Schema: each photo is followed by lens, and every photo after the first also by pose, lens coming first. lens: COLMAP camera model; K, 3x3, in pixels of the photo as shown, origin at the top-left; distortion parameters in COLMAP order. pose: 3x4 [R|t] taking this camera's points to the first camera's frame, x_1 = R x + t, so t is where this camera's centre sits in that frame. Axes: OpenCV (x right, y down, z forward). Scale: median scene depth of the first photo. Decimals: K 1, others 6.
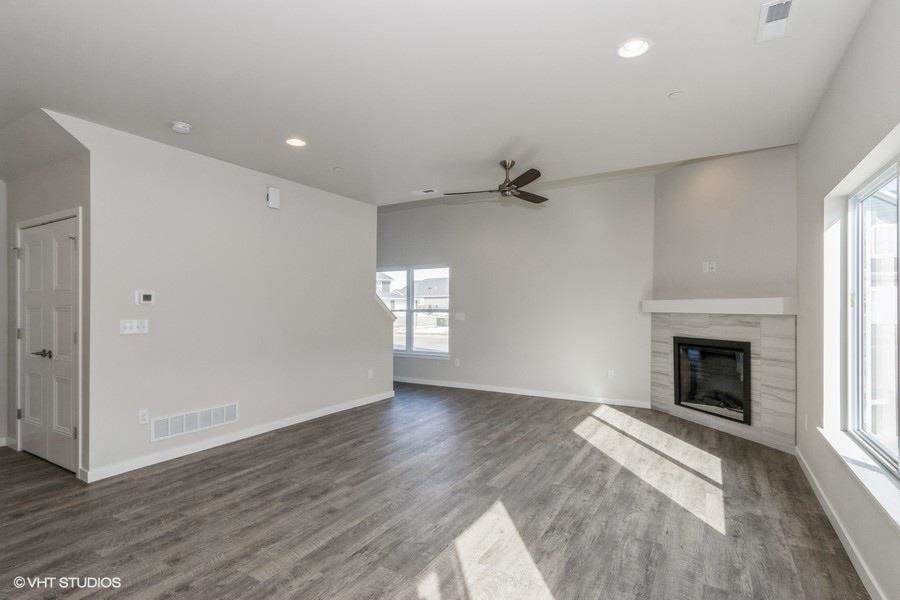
lens RADIAL K [[442.6, 0, 449.4], [0, 442.6, 304.8], [0, 0, 1]] dist [0.002480, 0.000052]
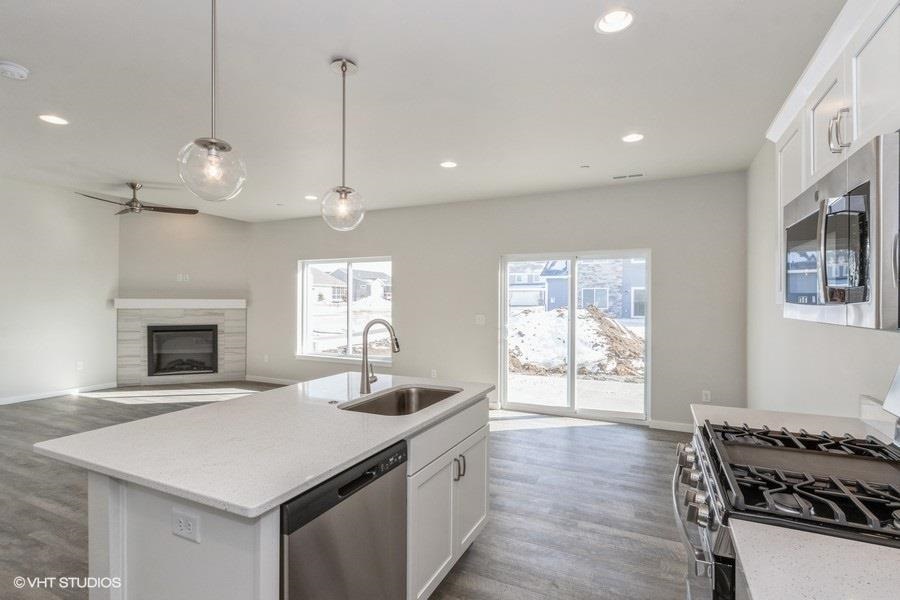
lens RADIAL K [[442.6, 0, 449.4], [0, 442.6, 300.7], [0, 0, 1]] dist [0.002480, 0.000052]
pose [[-0.095991, 0.001449, 0.995381, -1.100027], [-0.010681, 0.999940, -0.002485, -0.014056], [-0.995325, -0.010870, -0.095969, 0.258713]]
